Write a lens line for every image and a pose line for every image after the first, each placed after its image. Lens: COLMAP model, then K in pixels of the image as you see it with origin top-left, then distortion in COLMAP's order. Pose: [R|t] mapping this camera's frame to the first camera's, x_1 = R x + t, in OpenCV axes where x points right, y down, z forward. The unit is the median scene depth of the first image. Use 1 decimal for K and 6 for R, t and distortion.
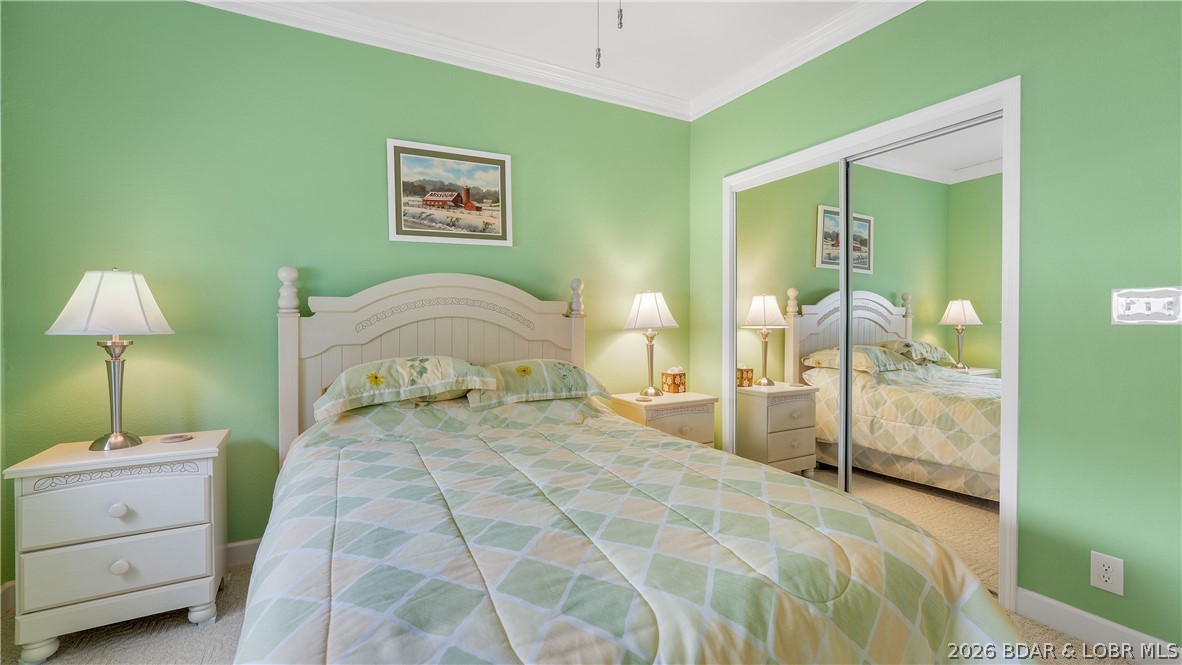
lens RADIAL K [[484.2, 0, 580.9], [0, 484.2, 326.0], [0, 0, 1]] dist [-0.012550, -0.000161]
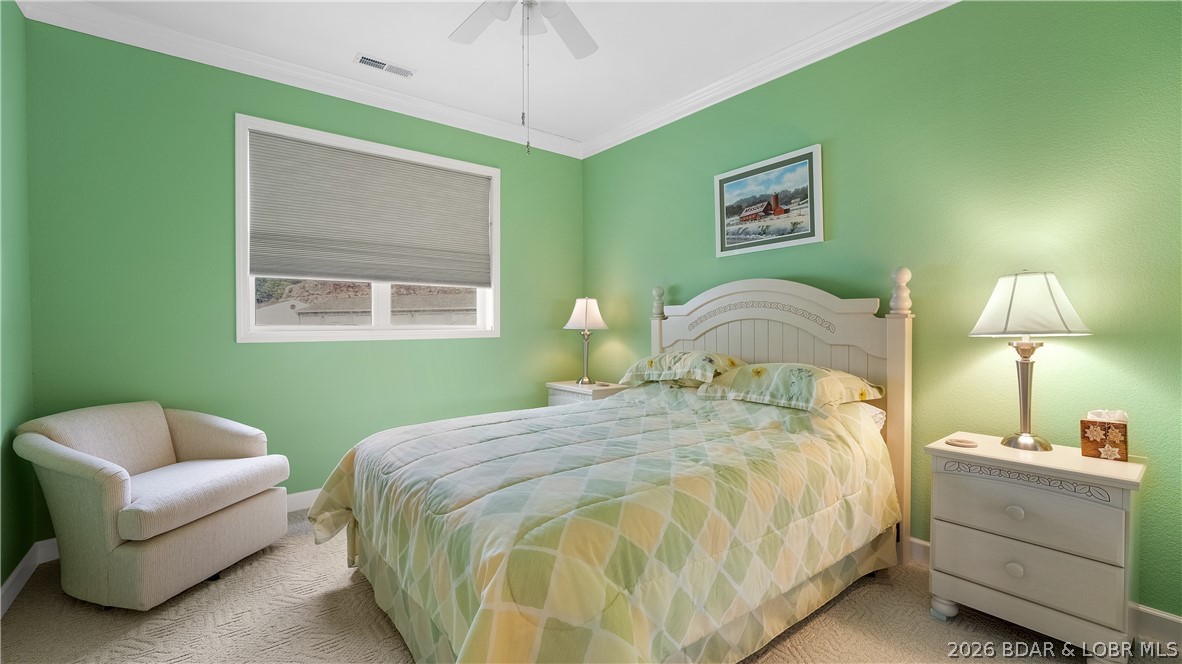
lens RADIAL K [[488.9, 0, 591.0], [0, 488.9, 332.0], [0, 0, 1]] dist [-0.011105, 0.000099]
pose [[0.186983, 0.020191, -0.982156, 0.747865], [-0.008992, 0.999782, 0.018842, -0.006289], [0.982322, 0.005308, 0.187124, 0.429417]]
